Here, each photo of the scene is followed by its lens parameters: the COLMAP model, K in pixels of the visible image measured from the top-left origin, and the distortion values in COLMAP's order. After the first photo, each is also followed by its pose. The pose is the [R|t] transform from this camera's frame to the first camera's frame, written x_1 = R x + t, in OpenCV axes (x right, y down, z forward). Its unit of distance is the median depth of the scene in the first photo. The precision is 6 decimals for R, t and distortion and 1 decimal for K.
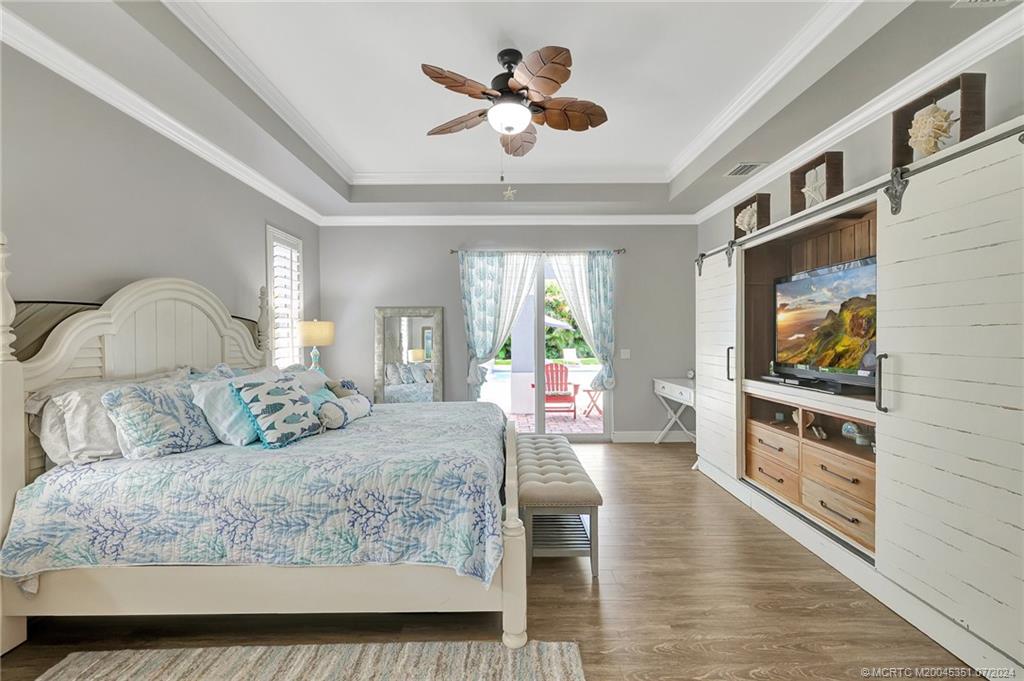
lens RADIAL K [[430.5, 0, 508.6], [0, 430.5, 337.9], [0, 0, 1]] dist [-0.001041, 0.000000]
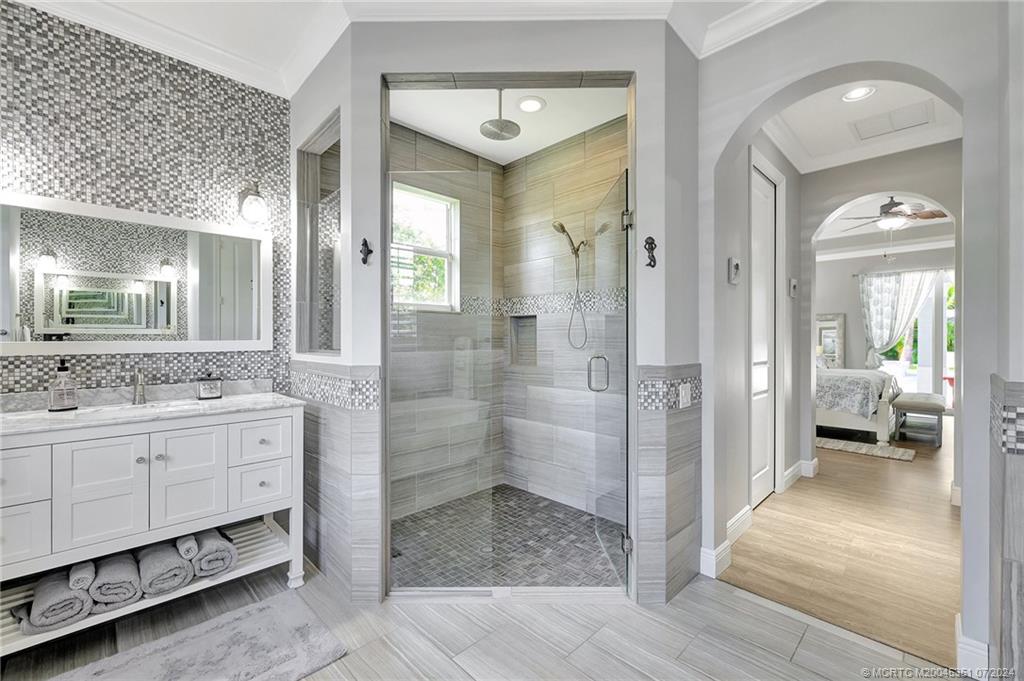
lens RADIAL K [[430.5, 0, 513.2], [0, 430.5, 340.4], [0, 0, 1]] dist [-0.001041, 0.000000]
pose [[0.700923, 0.010456, -0.713160, 0.104147], [-0.008999, 0.999943, 0.005817, 0.022667], [0.713180, 0.002341, 0.700977, -0.857589]]
